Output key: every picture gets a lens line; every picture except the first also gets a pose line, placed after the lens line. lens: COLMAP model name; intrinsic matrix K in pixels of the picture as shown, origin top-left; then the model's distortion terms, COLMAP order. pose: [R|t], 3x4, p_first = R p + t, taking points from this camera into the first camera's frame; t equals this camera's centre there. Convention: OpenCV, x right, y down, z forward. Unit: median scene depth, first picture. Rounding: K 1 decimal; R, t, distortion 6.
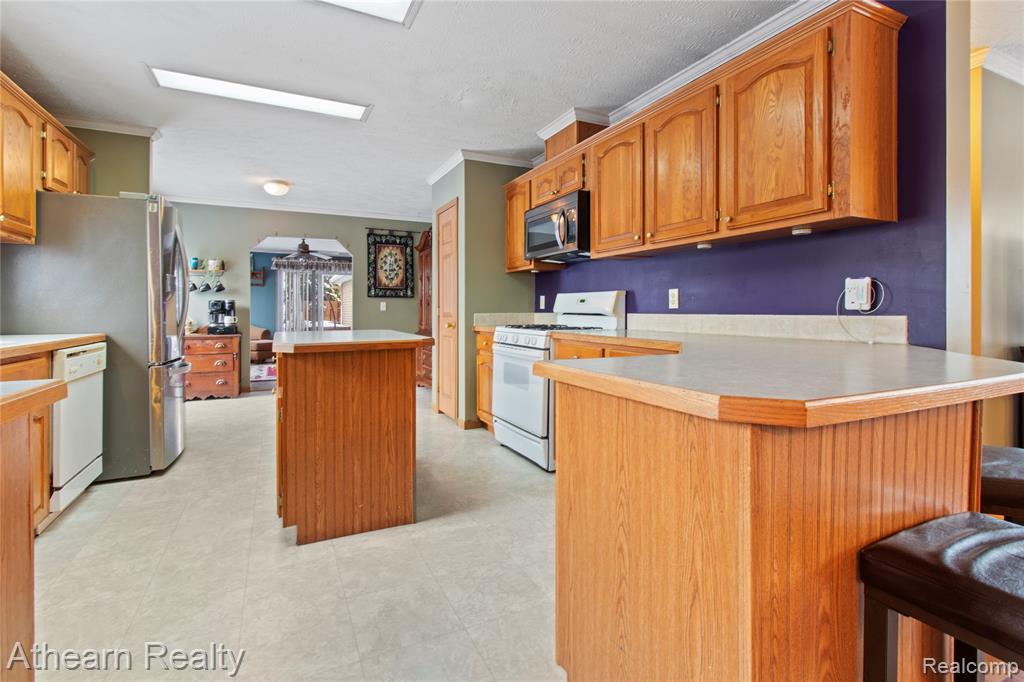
lens RADIAL K [[482.2, 0, 506.5], [0, 482.2, 320.2], [0, 0, 1]] dist [0.002879, 0.000817]
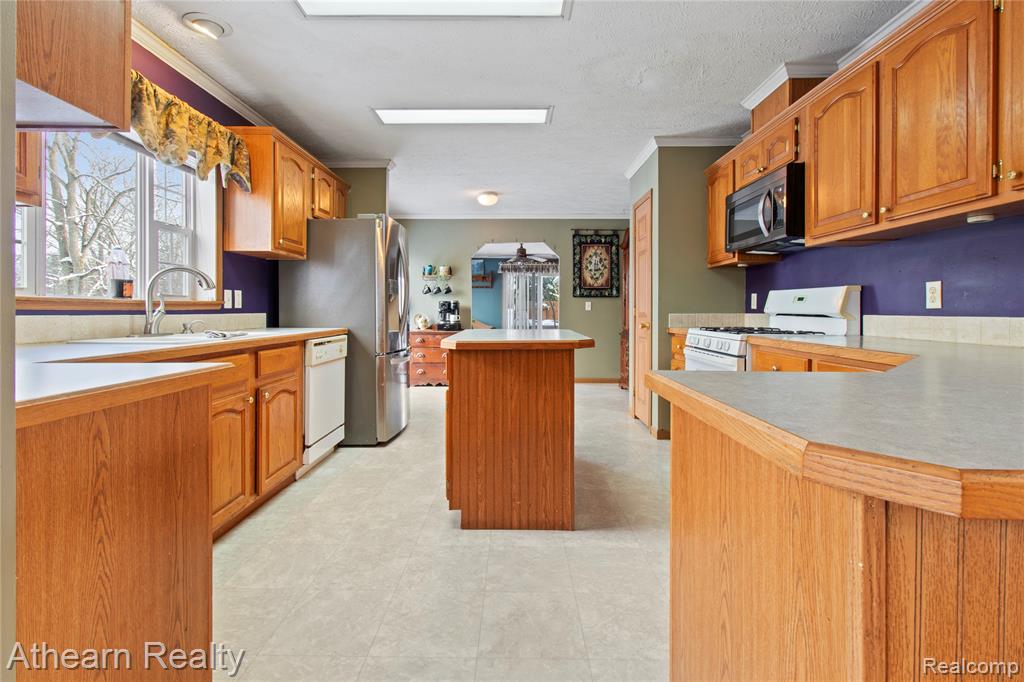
lens RADIAL K [[482.2, 0, 506.5], [0, 482.2, 320.2], [0, 0, 1]] dist [0.002879, 0.000817]
pose [[0.894284, 0.011732, -0.447347, 0.101323], [-0.011677, 0.999928, 0.002880, -0.001456], [0.447348, 0.002648, 0.894356, 0.064522]]
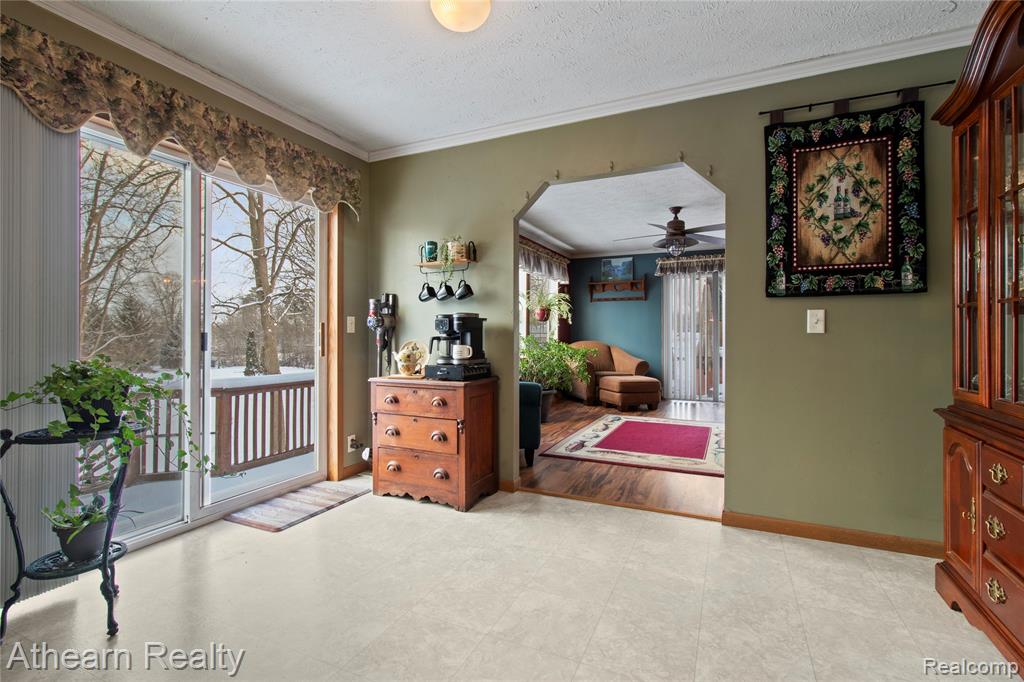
lens RADIAL K [[482.2, 0, 506.5], [0, 482.2, 320.2], [0, 0, 1]] dist [0.002879, 0.000817]
pose [[0.632394, -0.018736, -0.774420, -0.302677], [-0.021459, 0.998900, -0.041691, -0.025749], [0.774349, 0.042983, 0.631297, 1.453263]]
